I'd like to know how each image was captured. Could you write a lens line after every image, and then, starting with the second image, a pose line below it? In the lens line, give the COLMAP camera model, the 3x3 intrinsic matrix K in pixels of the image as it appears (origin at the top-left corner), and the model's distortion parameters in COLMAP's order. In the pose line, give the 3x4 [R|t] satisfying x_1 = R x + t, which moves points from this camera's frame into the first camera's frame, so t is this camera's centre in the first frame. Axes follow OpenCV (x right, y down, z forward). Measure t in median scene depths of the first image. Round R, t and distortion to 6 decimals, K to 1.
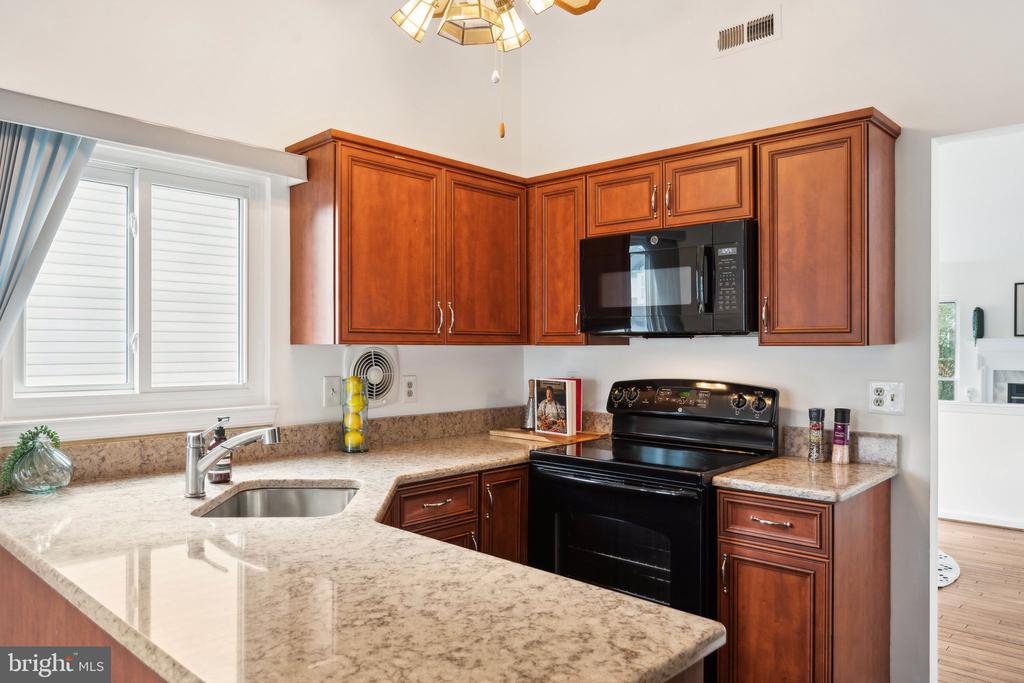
lens RADIAL K [[722.2, 0, 513.6], [0, 722.2, 354.9], [0, 0, 1]] dist [0.001436, 0.000021]
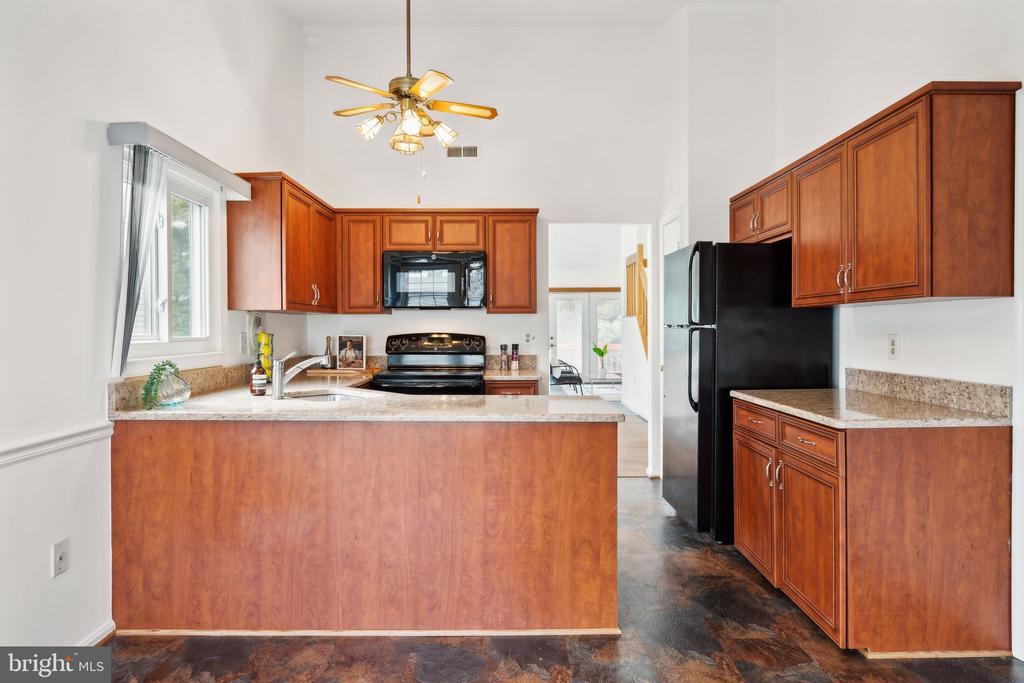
lens RADIAL K [[608.0, 0, 510.4], [0, 608.0, 334.3], [0, 0, 1]] dist [-0.000614, -0.000842]
pose [[0.724506, -0.011786, 0.689168, -0.724481], [0.011911, 0.999919, 0.004579, 0.034565], [-0.689166, 0.004891, 0.724587, -0.263169]]
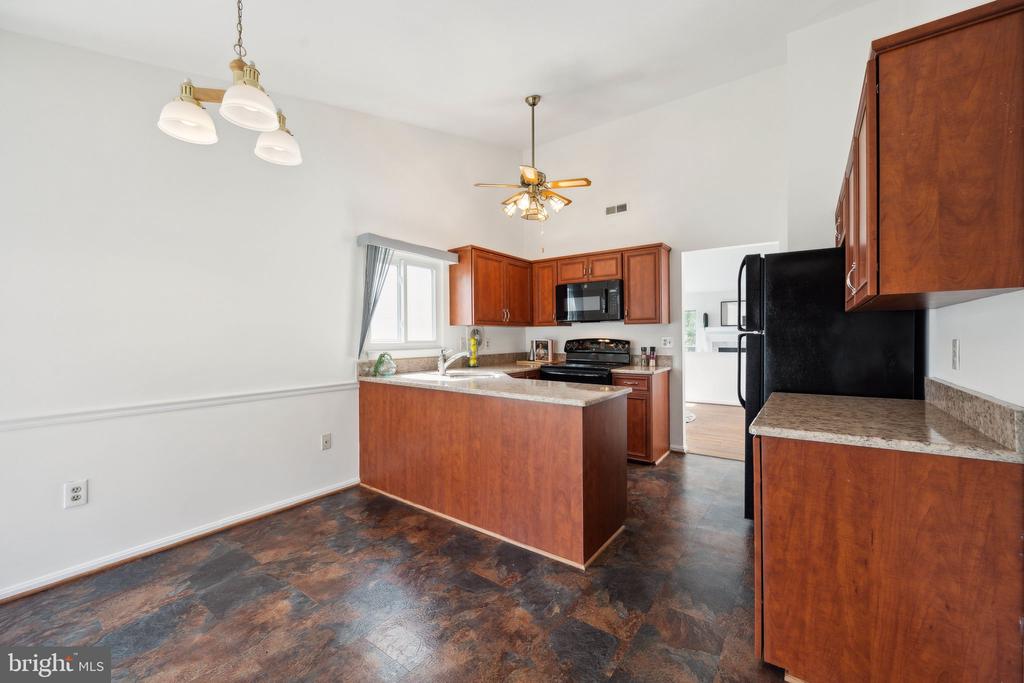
lens RADIAL K [[402.6, 0, 512.0], [0, 402.6, 341.5], [0, 0, 1]] dist [-0.001372, -0.000058]
pose [[0.993427, -0.010980, 0.113939, -0.247944], [0.010909, 0.999940, 0.001249, 0.042489], [-0.113946, 0.000002, 0.993487, -0.458557]]
